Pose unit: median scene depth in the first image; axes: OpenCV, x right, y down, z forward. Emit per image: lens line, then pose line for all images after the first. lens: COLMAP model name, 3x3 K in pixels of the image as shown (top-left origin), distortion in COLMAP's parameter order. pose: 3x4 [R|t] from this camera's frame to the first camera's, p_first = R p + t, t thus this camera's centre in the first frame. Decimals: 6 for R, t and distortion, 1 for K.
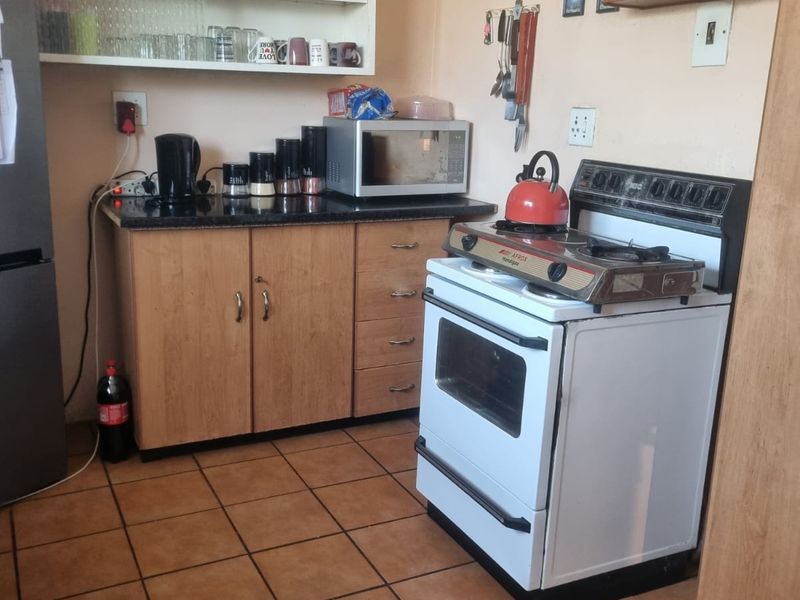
lens RADIAL K [[806.2, 0, 398.7], [0, 806.2, 295.5], [0, 0, 1]] dist [0.045531, 0.000000]
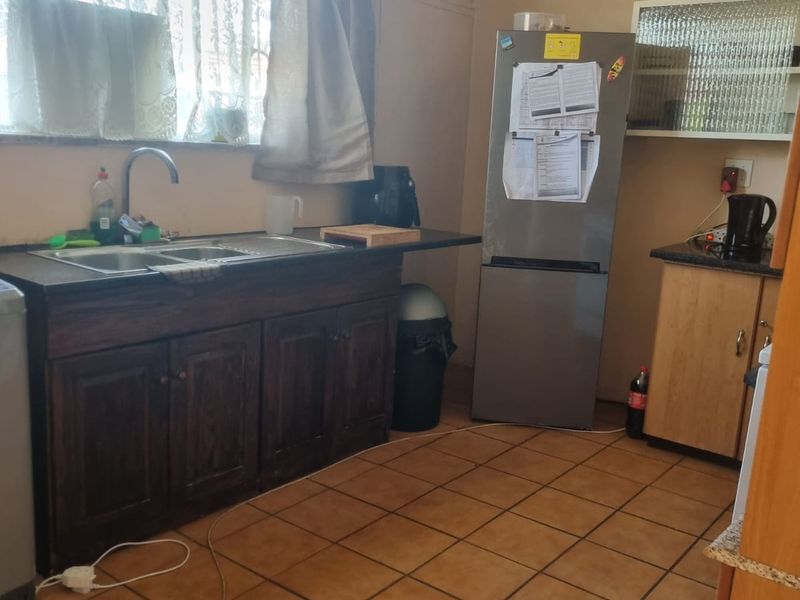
lens RADIAL K [[806.2, 0, 397.9], [0, 806.2, 304.7], [0, 0, 1]] dist [0.045531, 0.000000]
pose [[0.426674, 0.177064, -0.886903, 0.614153], [-0.250617, 0.965393, 0.072166, 0.000004], [0.868988, 0.191482, 0.456283, 0.043076]]
